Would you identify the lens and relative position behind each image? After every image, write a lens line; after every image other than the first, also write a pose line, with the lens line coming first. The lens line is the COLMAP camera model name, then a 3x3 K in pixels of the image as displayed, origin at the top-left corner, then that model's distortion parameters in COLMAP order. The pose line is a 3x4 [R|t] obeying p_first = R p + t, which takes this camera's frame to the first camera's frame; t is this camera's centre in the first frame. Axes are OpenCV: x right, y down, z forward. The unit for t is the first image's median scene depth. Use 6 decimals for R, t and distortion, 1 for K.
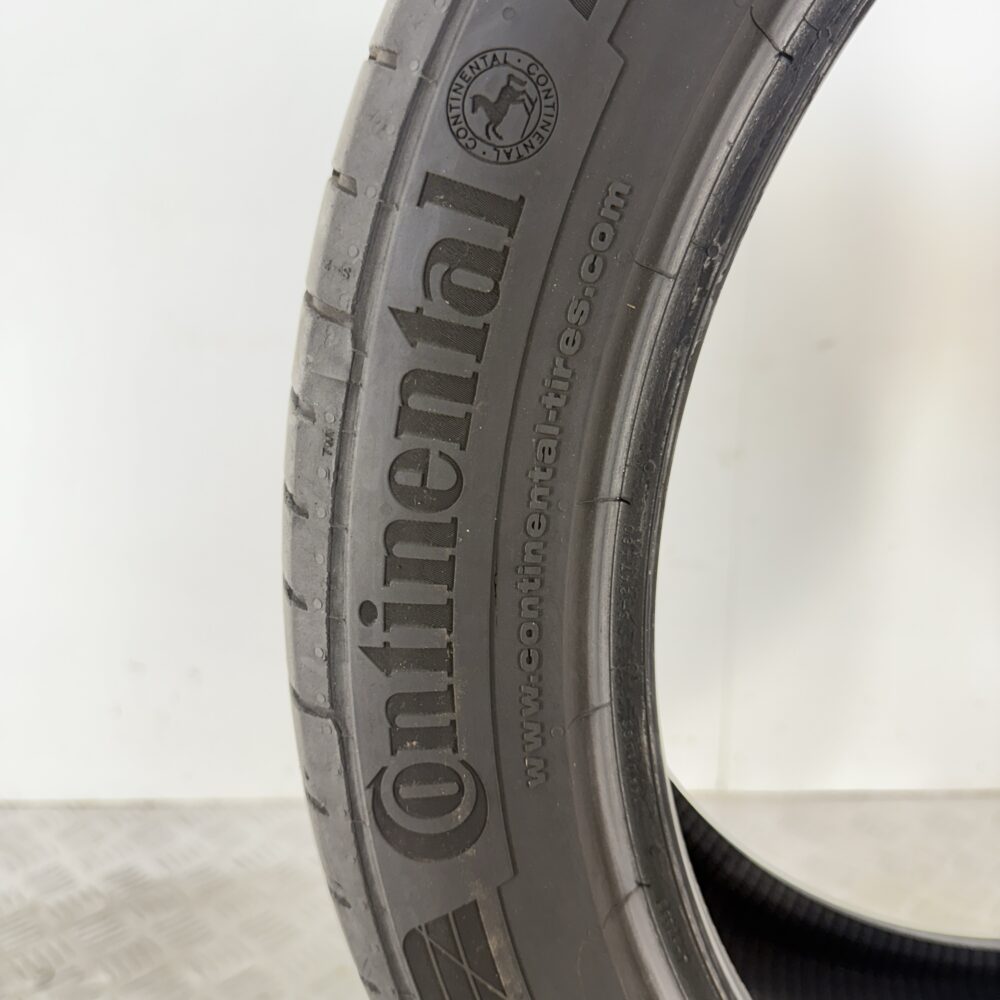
lens RADIAL K [[919.9, 0, 500.0], [0, 919.9, 500.0], [0, 0, 1]] dist [0.136221, -0.346079]
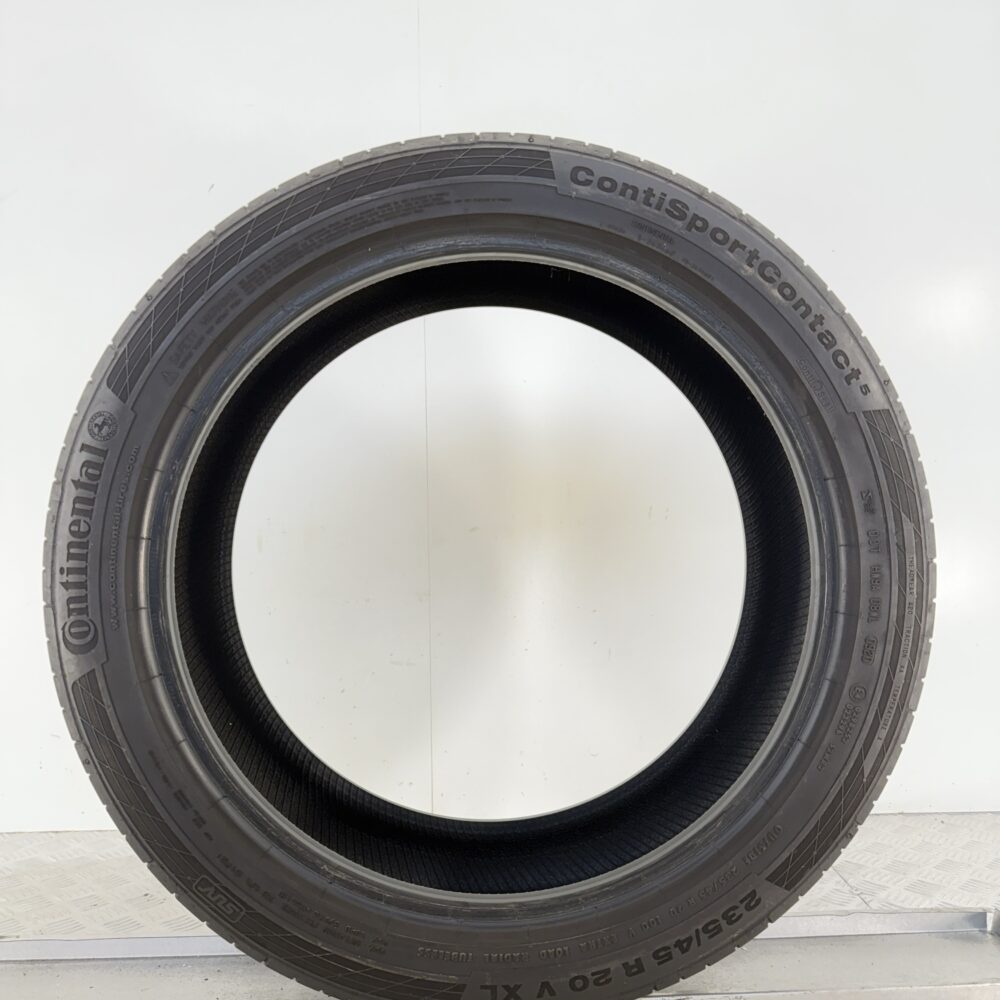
lens RADIAL K [[919.9, 0, 500.0], [0, 919.9, 500.0], [0, 0, 1]] dist [0.136221, -0.346079]
pose [[0.999581, -0.017533, -0.023010, 1.525691], [0.011411, 0.969885, -0.243297, 0.717852], [0.026583, 0.242933, 0.969679, -2.276630]]
